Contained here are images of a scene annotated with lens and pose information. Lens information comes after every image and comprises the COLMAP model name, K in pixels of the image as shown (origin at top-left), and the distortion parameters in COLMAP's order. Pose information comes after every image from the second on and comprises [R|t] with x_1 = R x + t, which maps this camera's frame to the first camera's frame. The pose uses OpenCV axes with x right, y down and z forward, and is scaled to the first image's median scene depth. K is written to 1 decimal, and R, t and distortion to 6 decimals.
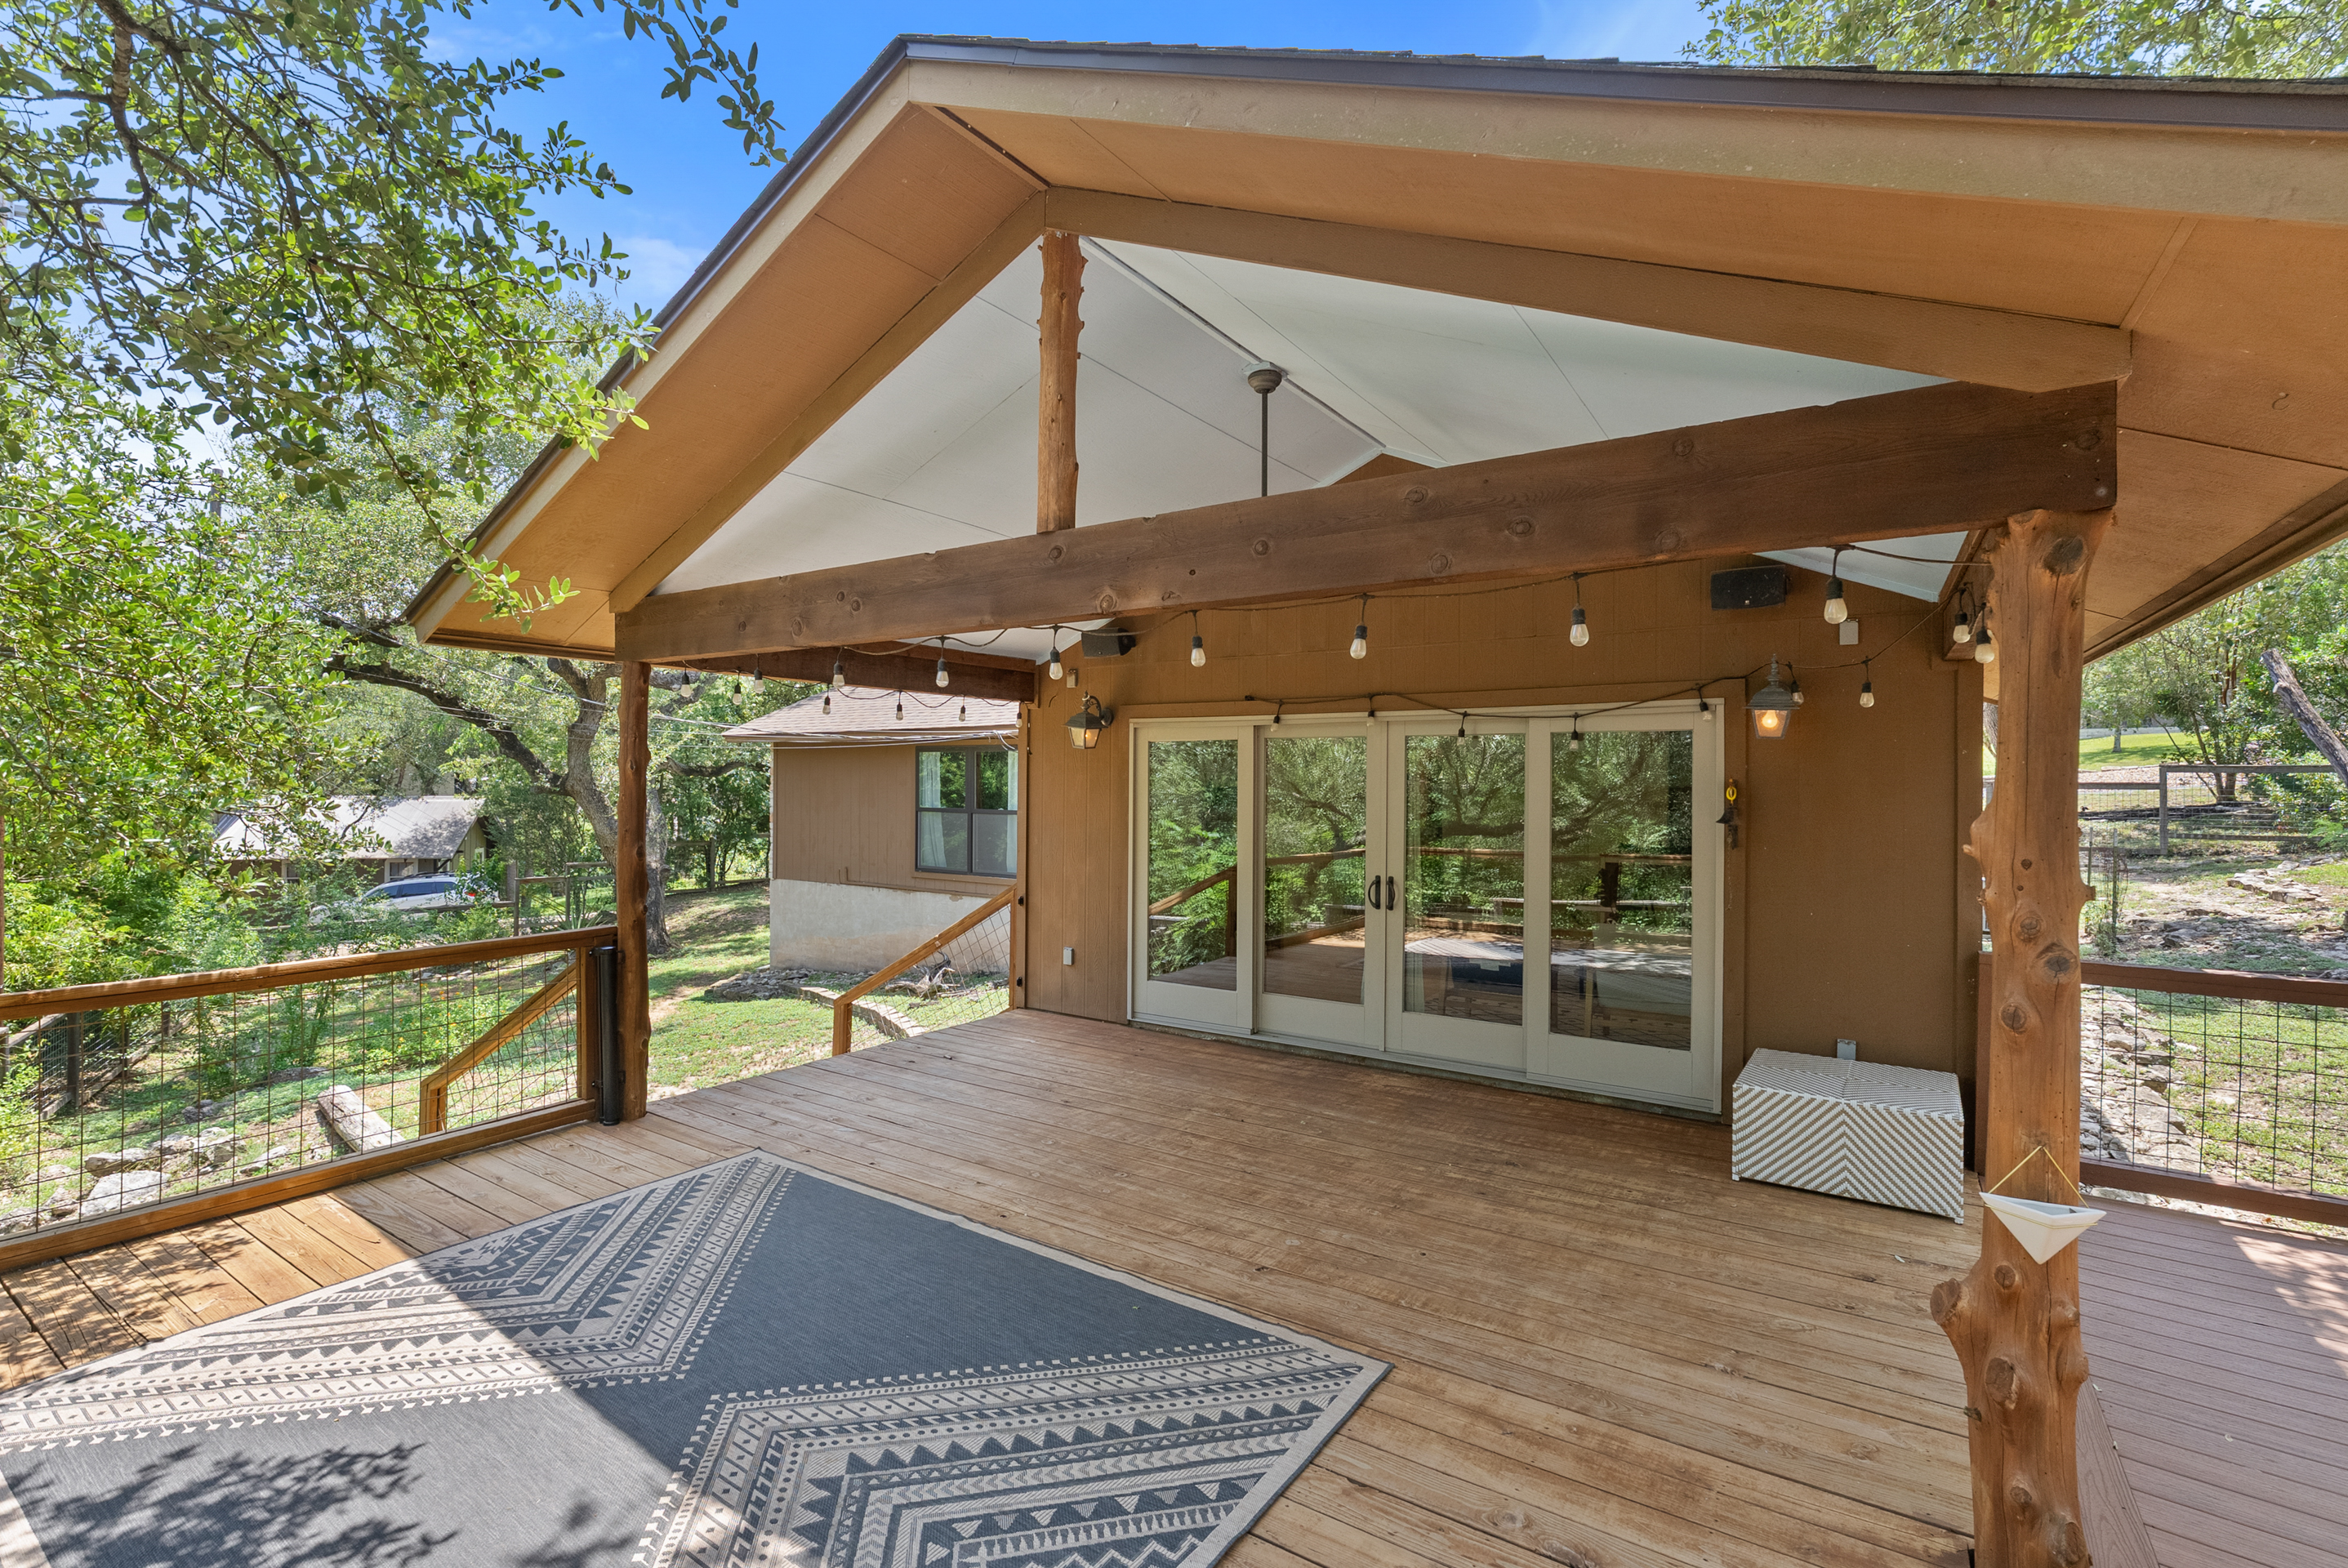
lens RADIAL K [[1052.8, 0, 1178.3], [0, 1052.8, 774.2], [0, 0, 1]] dist [-0.013407, 0.005419]
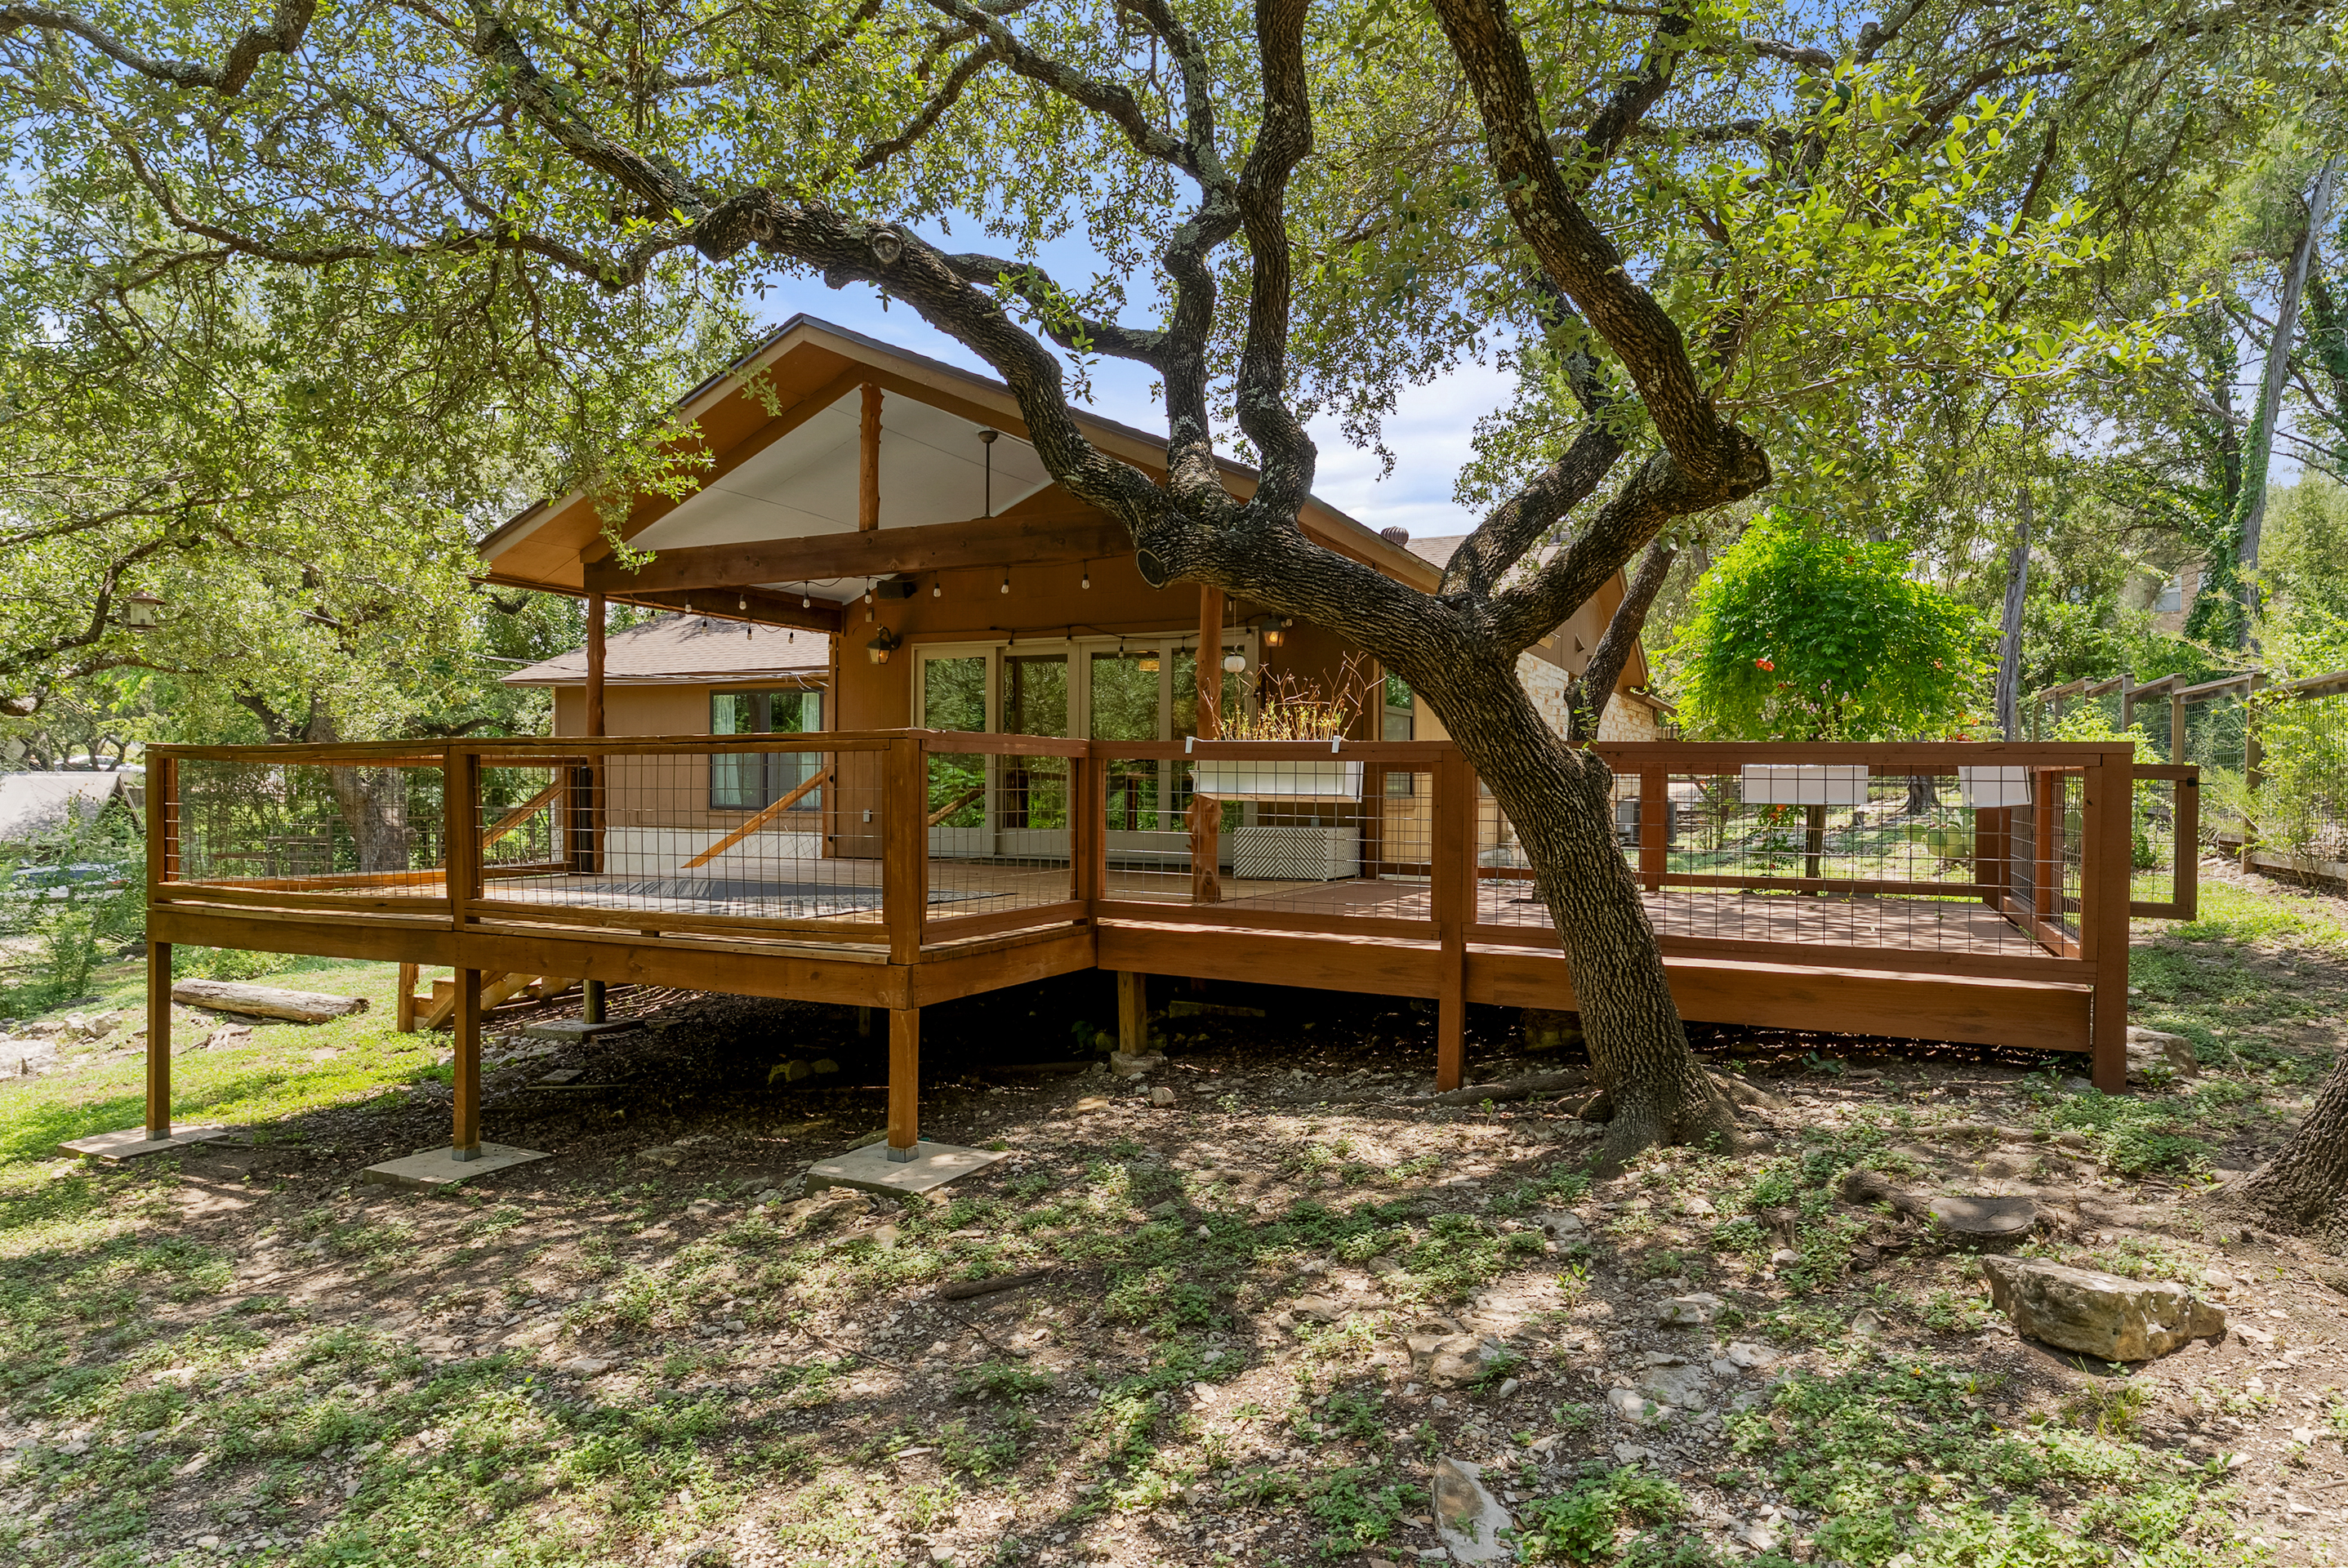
lens RADIAL K [[1371.4, 0, 1174.0], [0, 1371.4, 784.0], [0, 0, 1]] dist [0.002336, -0.001943]
pose [[0.991299, -0.000754, 0.131625, 0.084034], [-0.000010, 0.999983, 0.005799, 0.172222], [-0.131627, -0.005750, 0.991283, -1.205566]]
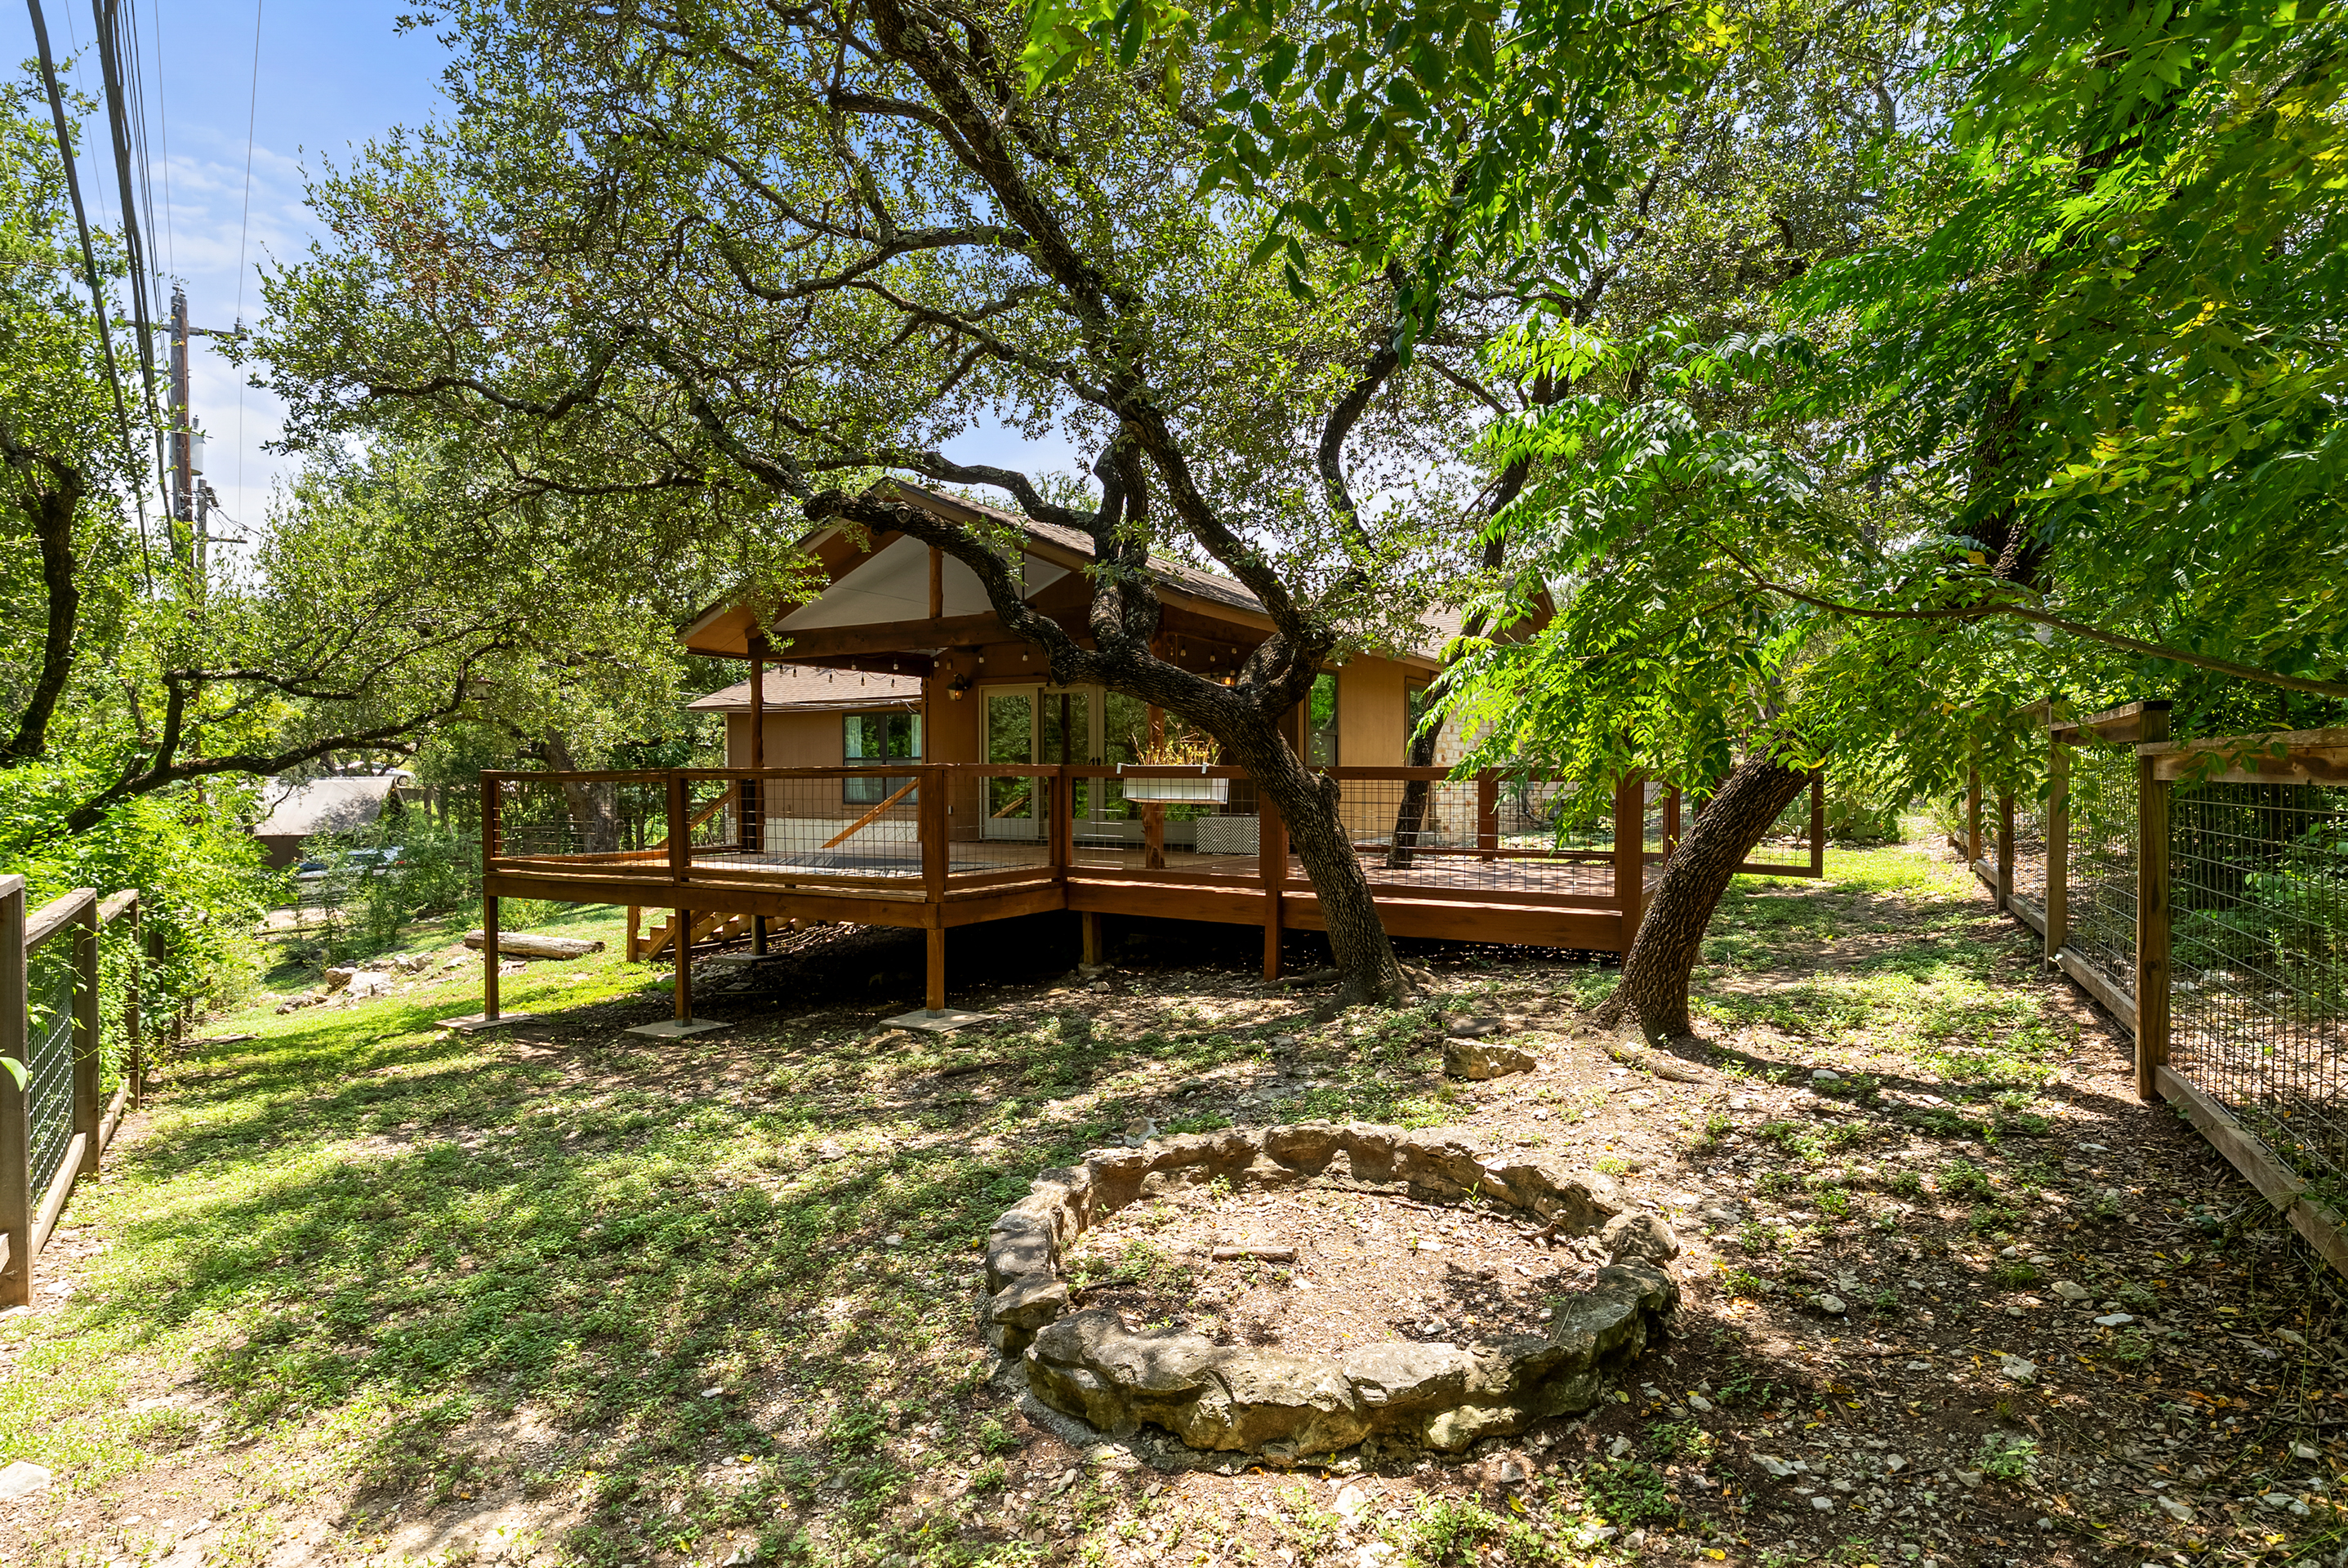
lens RADIAL K [[1220.9, 0, 1174.0], [0, 1220.9, 784.0], [0, 0, 1]] dist [-0.001086, -0.000012]
pose [[0.998070, -0.011185, 0.061076, 0.244035], [0.010350, 0.999849, 0.013981, 0.140387], [-0.061223, -0.013322, 0.998035, -1.783099]]
